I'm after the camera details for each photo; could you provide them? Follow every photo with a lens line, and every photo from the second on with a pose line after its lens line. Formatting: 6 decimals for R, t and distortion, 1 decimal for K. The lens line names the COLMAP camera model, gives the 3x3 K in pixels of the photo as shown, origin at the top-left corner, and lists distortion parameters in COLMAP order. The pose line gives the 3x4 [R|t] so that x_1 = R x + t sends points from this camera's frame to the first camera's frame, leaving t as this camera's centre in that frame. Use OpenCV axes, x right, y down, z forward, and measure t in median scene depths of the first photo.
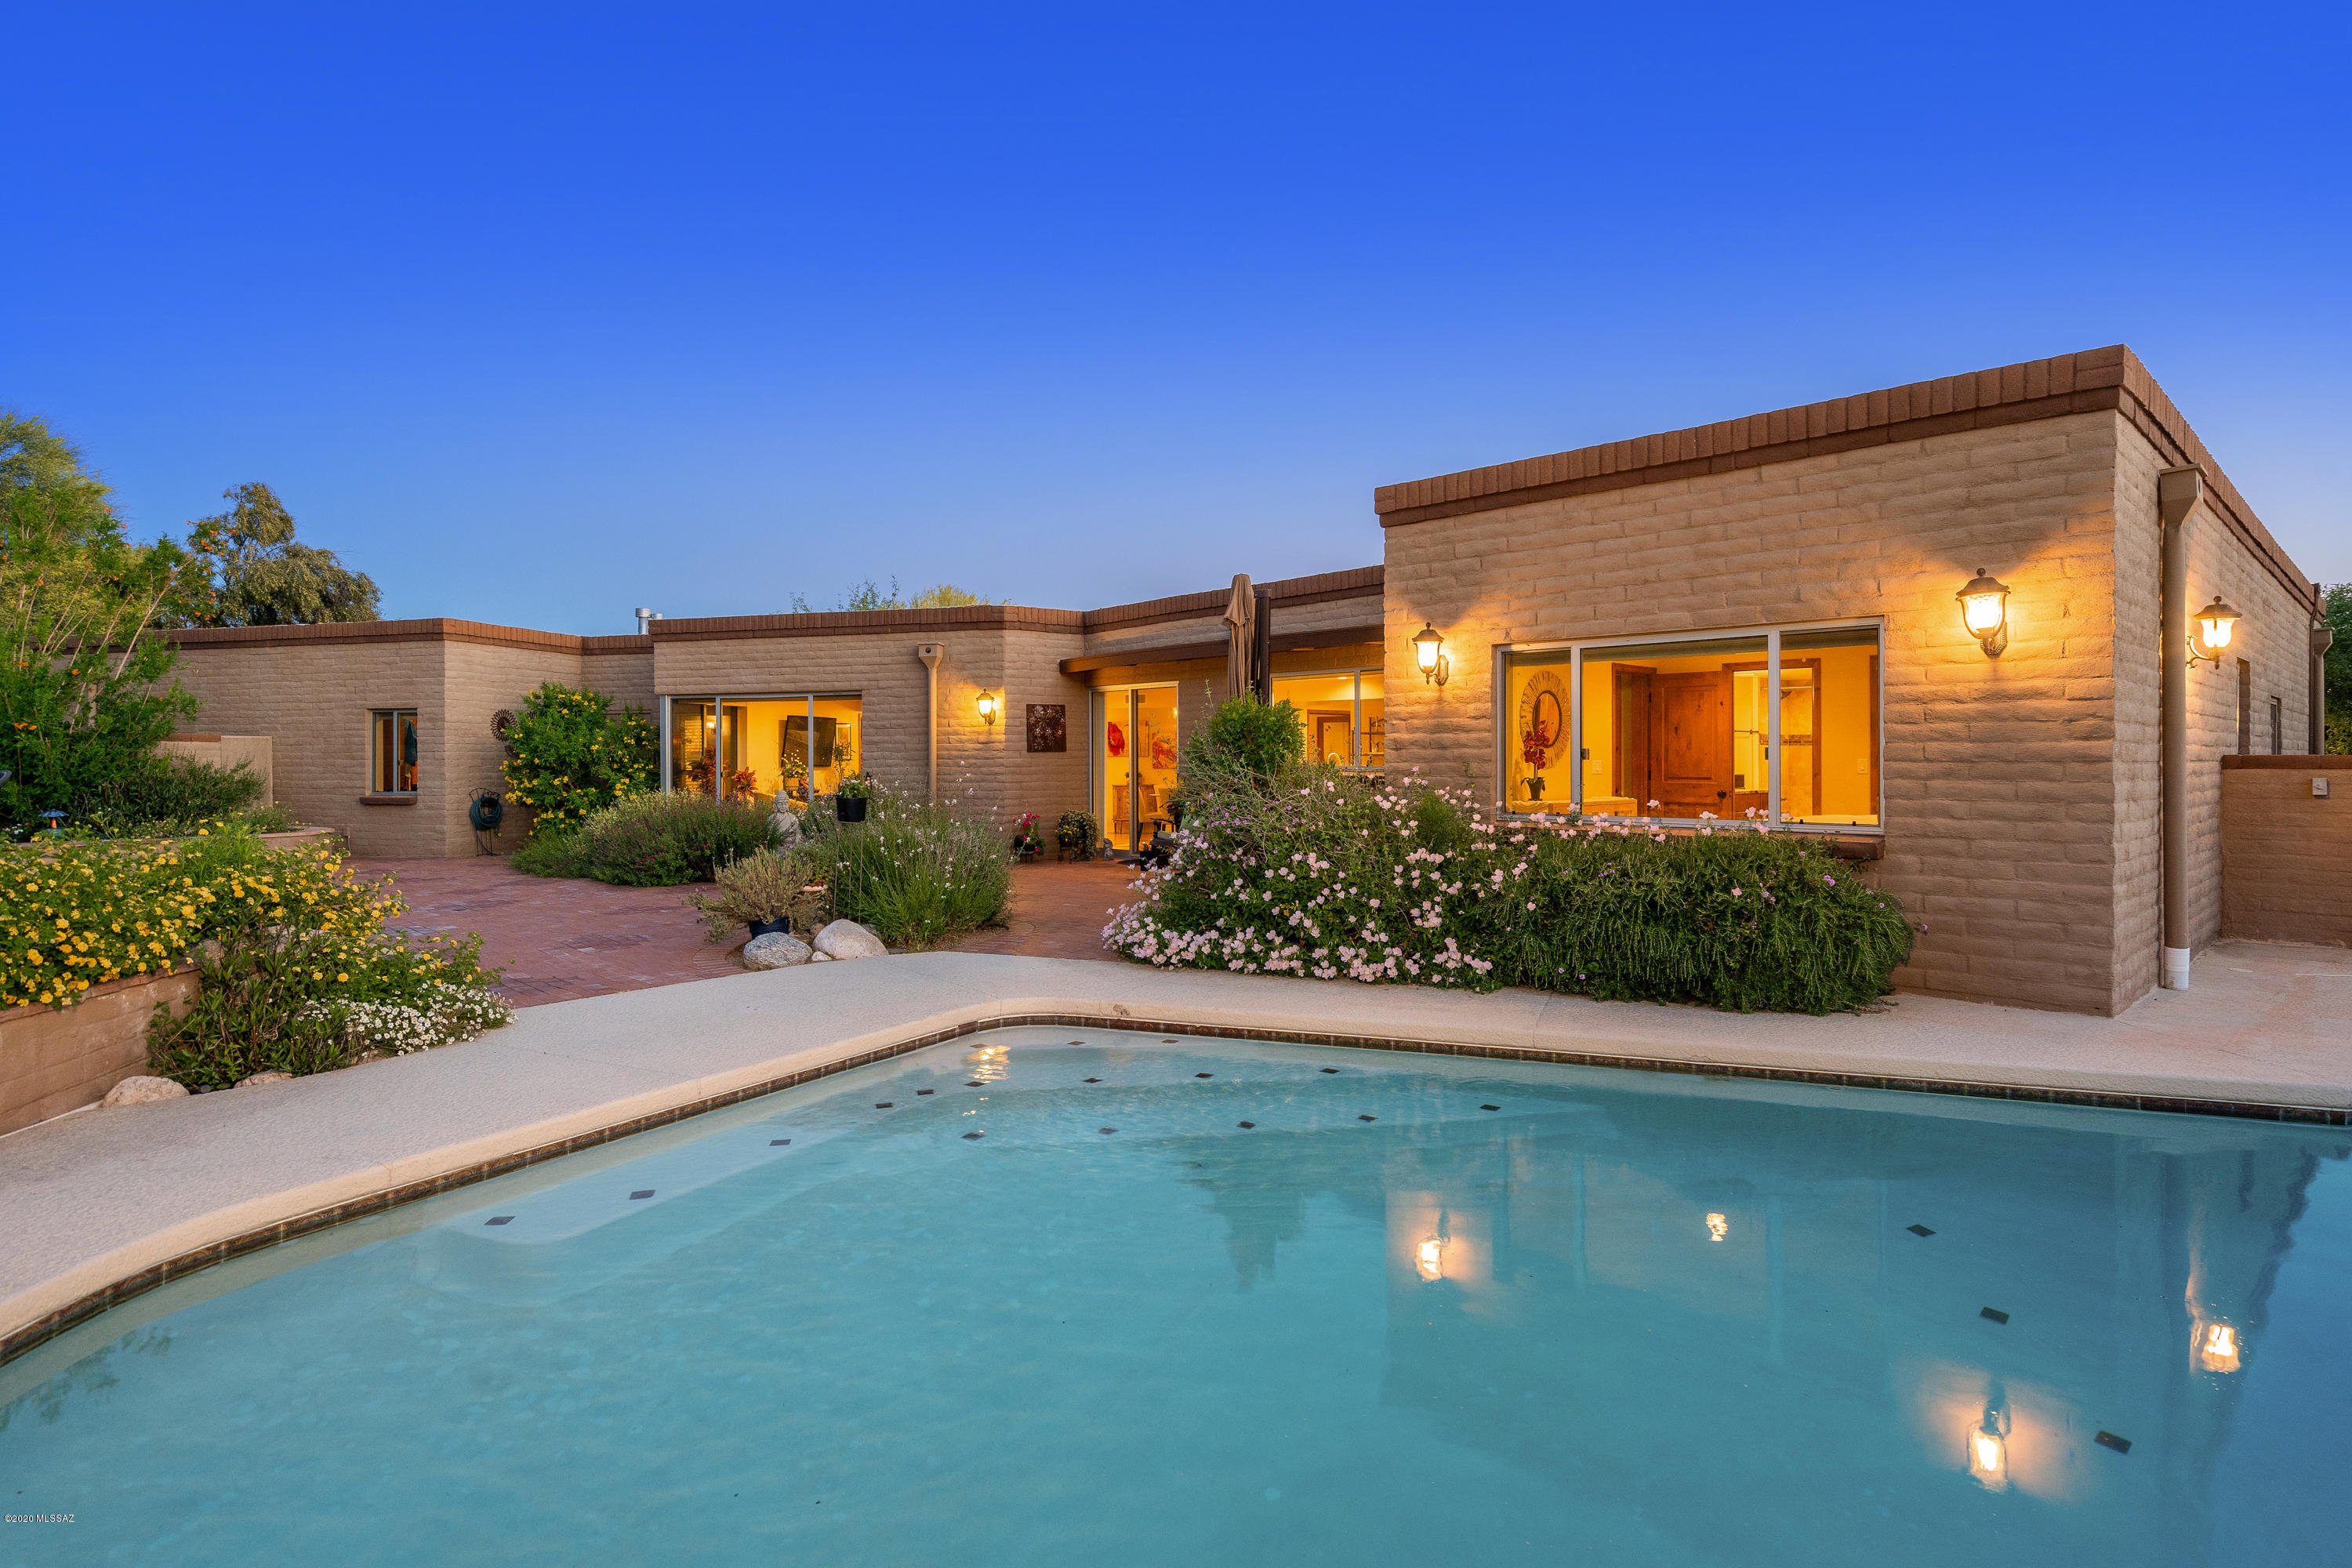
lens RADIAL K [[1190.7, 0, 1173.8], [0, 1190.7, 743.8], [0, 0, 1]] dist [0.013017, -0.000087]
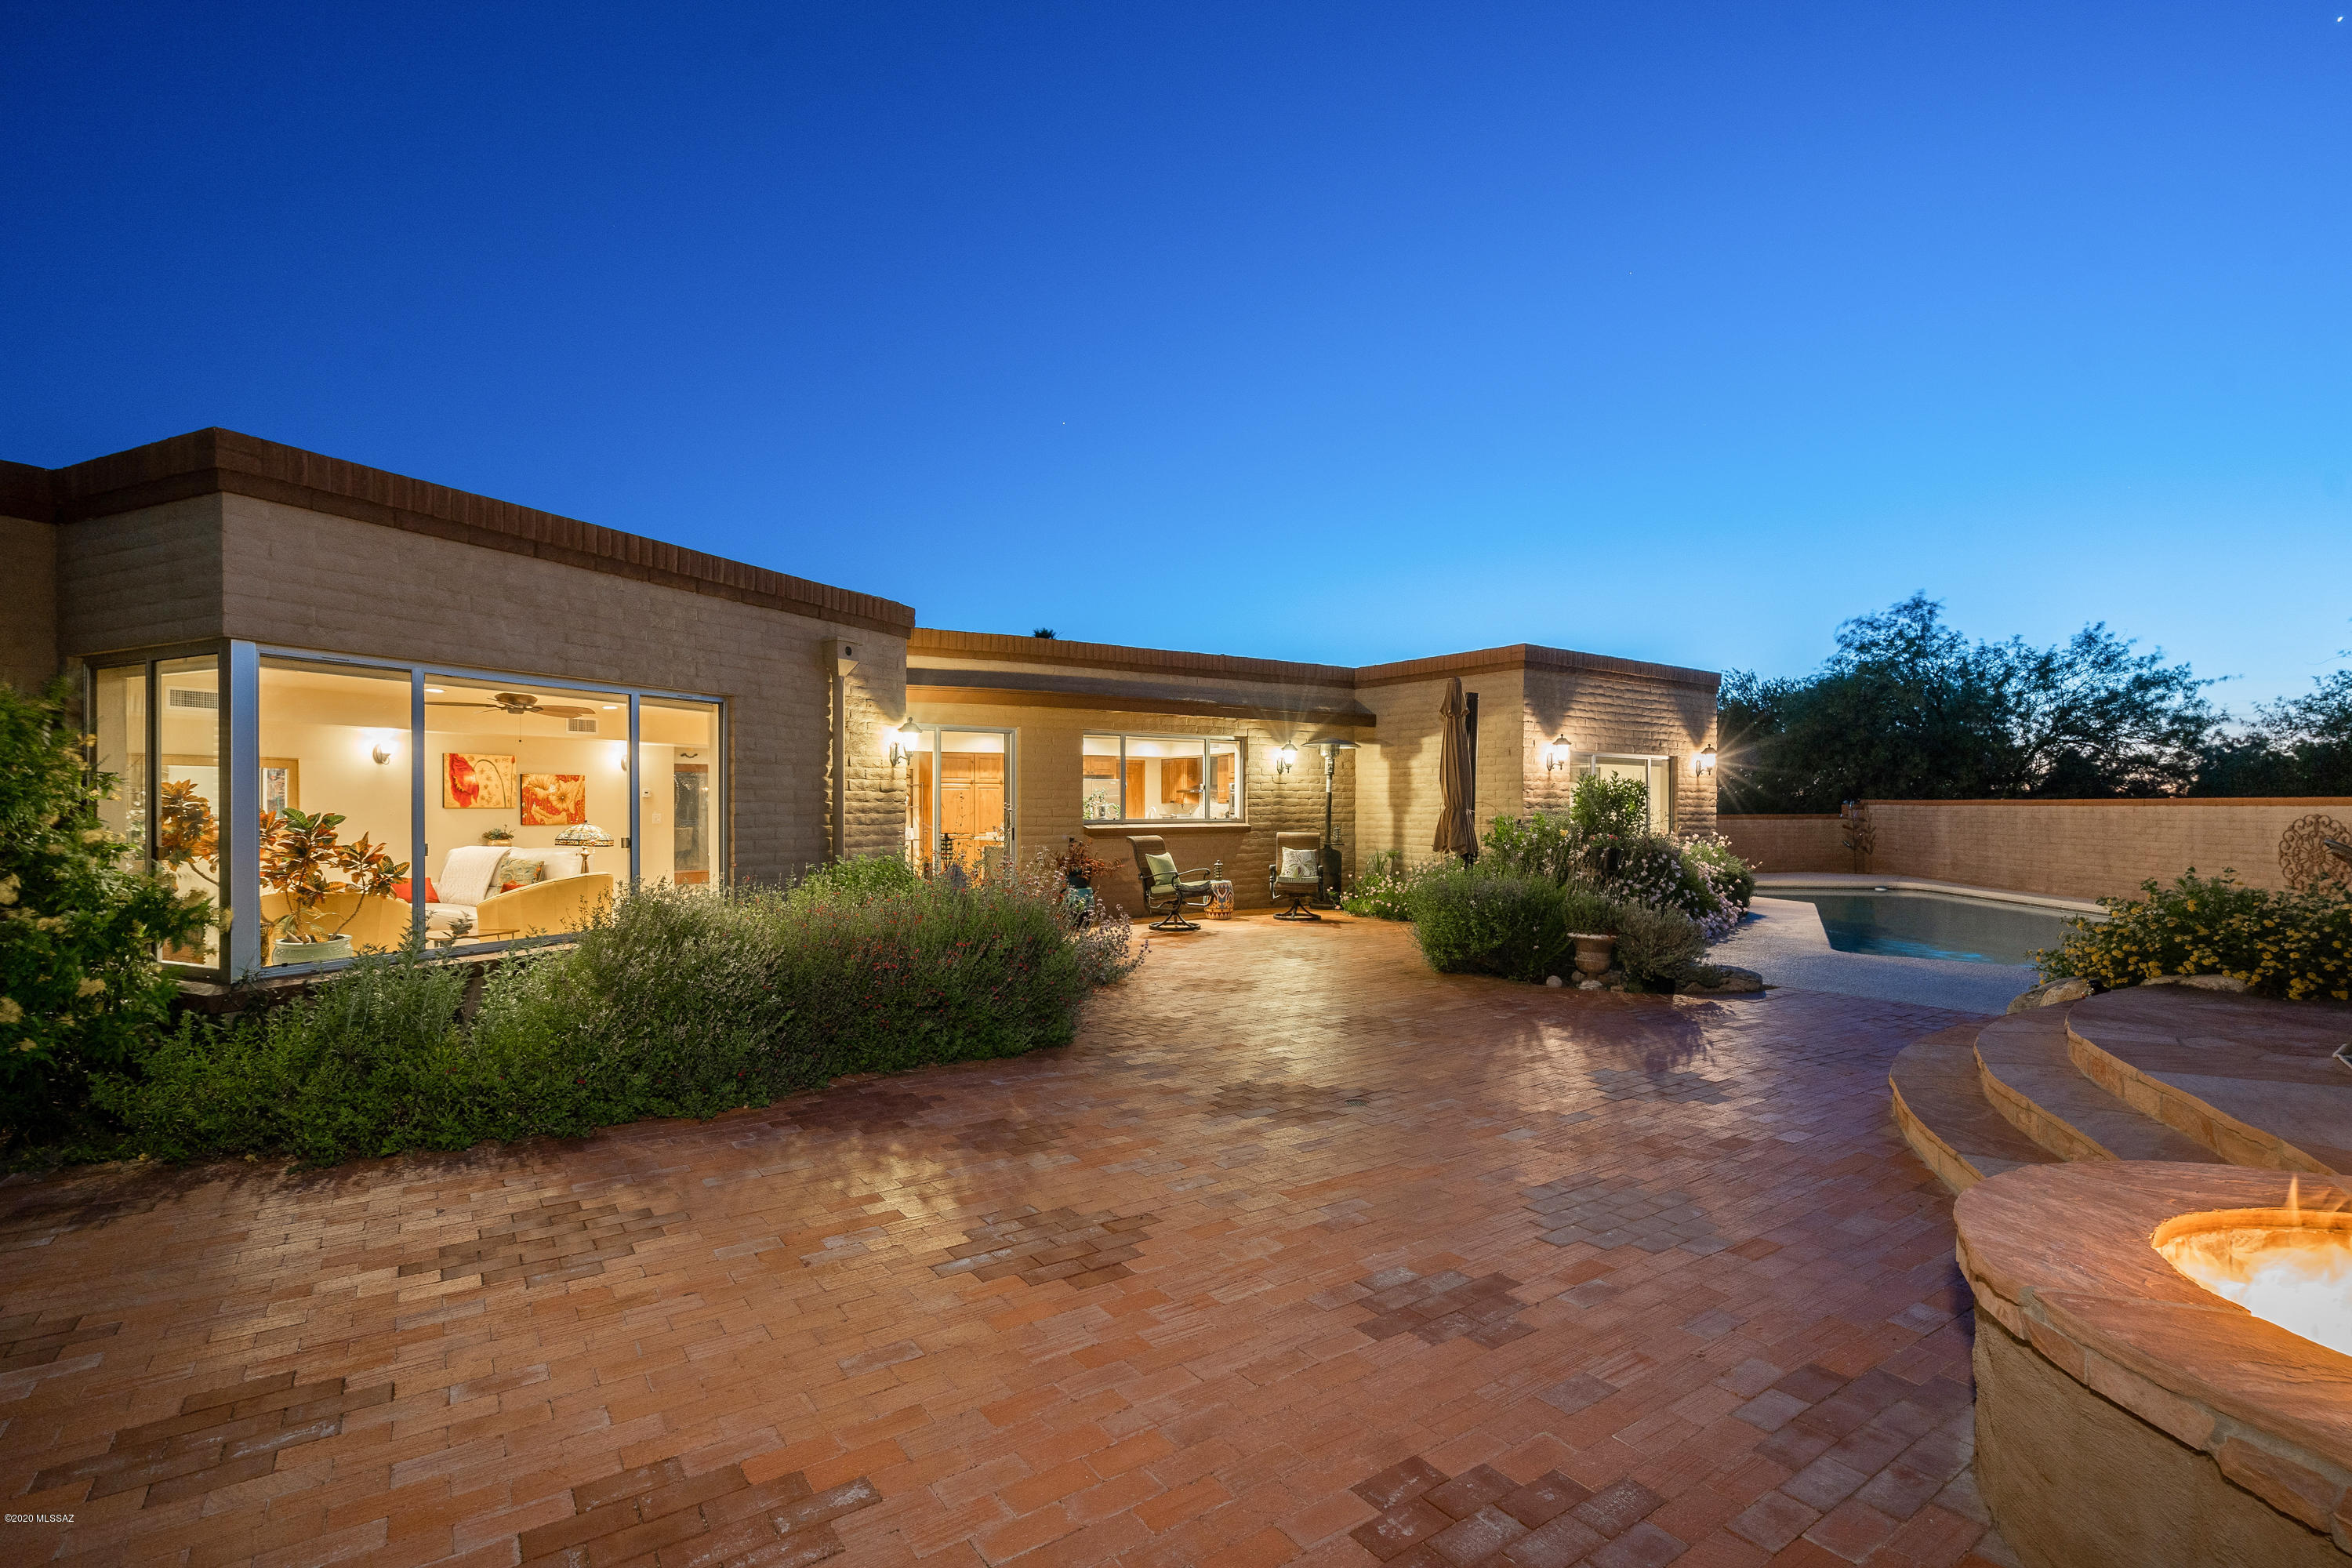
lens RADIAL K [[1071.7, 0, 1162.1], [0, 1071.7, 823.4], [0, 0, 1]] dist [-0.001256, -0.000052]
pose [[0.172635, -0.013929, 0.984887, -0.736794], [-0.013520, 0.999772, 0.016509, 0.005887], [-0.984893, -0.016166, 0.172408, 0.691329]]
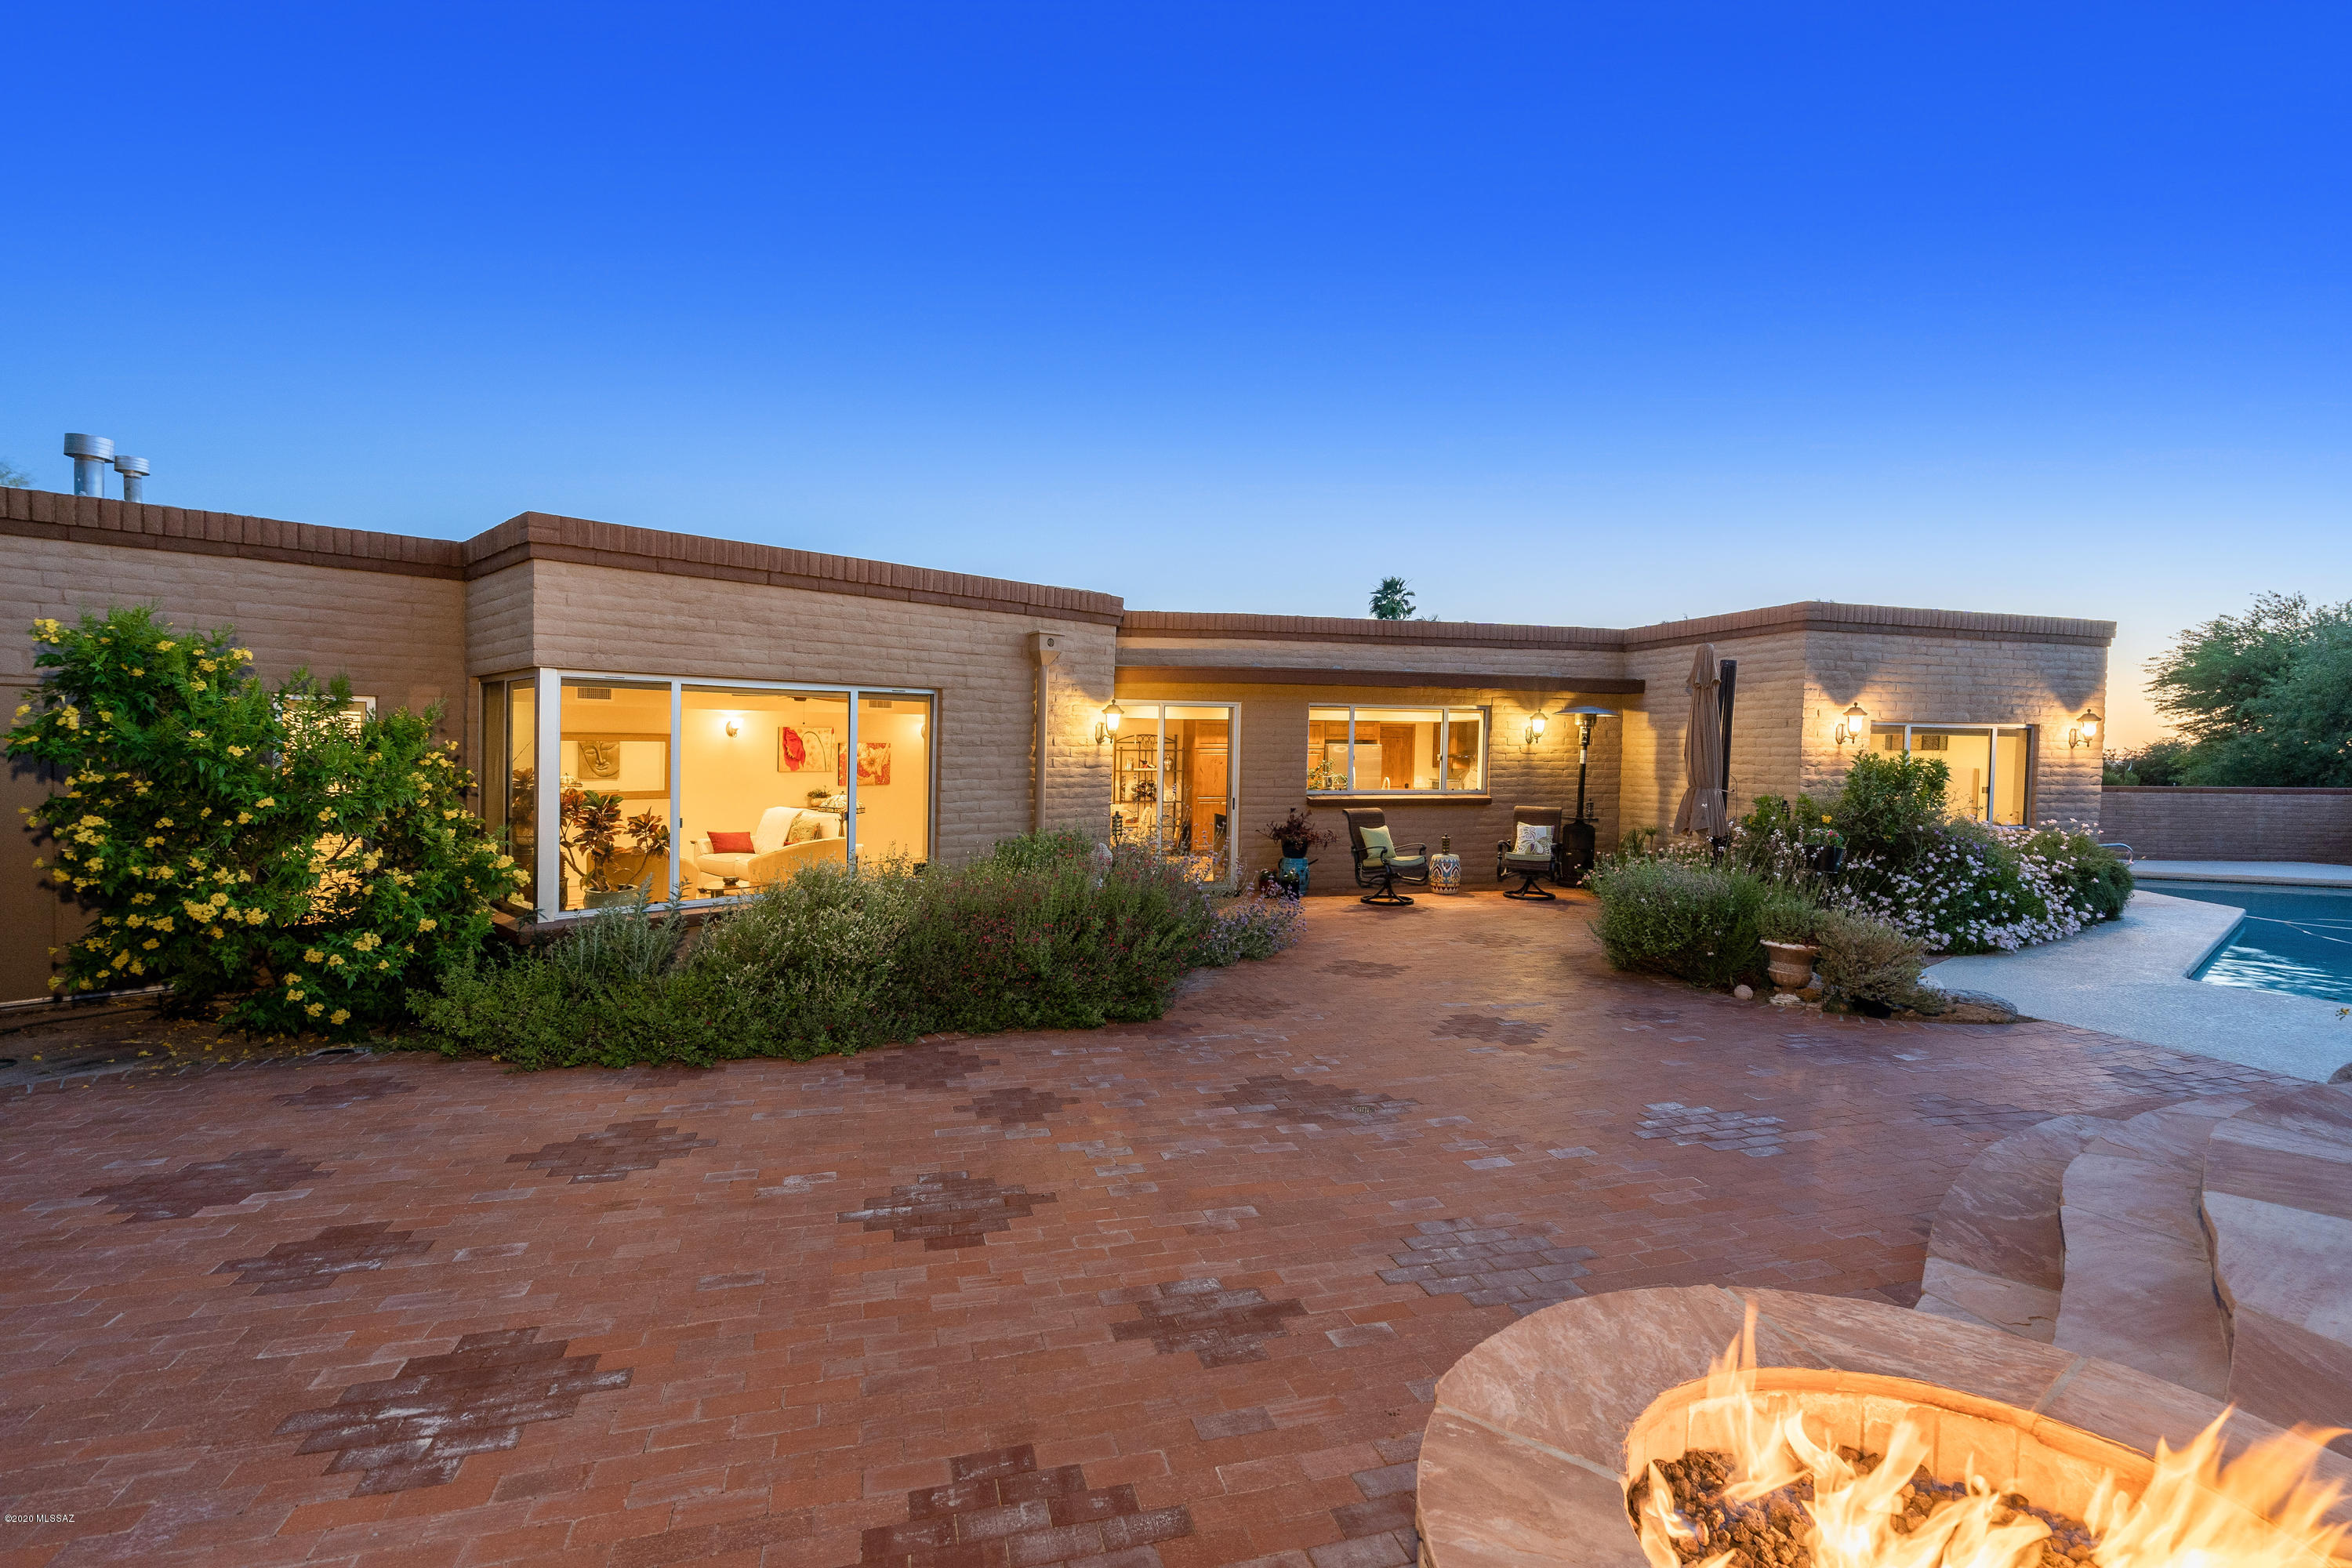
lens RADIAL K [[1063.2, 0, 1176.0], [0, 1063.2, 784.0], [0, 0, 1]] dist [-0.003429, -0.000190]
pose [[0.479806, -0.022170, 0.877094, -0.720536], [-0.022075, 0.999059, 0.037329, -0.016179], [-0.877097, -0.037273, 0.478866, 0.584252]]
